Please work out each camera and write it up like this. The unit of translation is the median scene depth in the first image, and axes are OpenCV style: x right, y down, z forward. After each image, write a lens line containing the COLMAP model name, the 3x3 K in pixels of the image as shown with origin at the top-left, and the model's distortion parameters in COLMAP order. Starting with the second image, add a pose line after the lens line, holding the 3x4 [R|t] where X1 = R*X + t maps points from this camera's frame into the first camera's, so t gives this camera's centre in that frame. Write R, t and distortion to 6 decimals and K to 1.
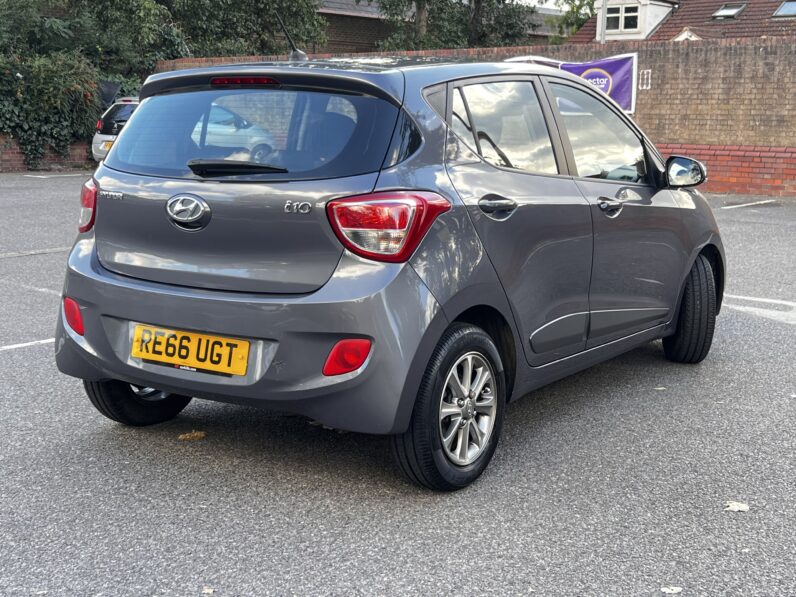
lens RADIAL K [[1083.5, 0, 428.1], [0, 1083.5, 307.4], [0, 0, 1]] dist [0.047187, 0.000000]
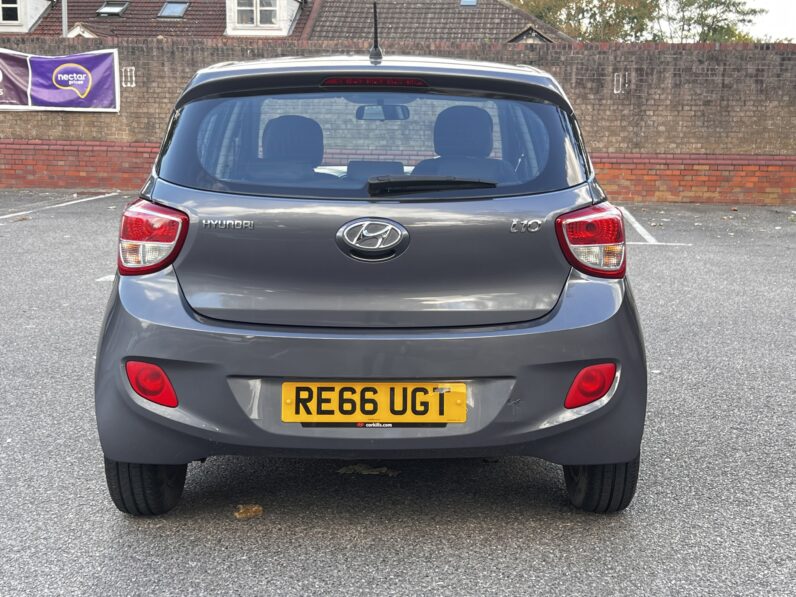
lens RADIAL K [[1083.5, 0, 412.4], [0, 1083.5, 299.6], [0, 0, 1]] dist [0.047187, 0.000000]
pose [[0.837679, -0.090264, 0.538653, -0.137608], [0.092714, 0.995436, 0.022626, -0.012126], [-0.538237, 0.030987, 0.842224, 0.060398]]
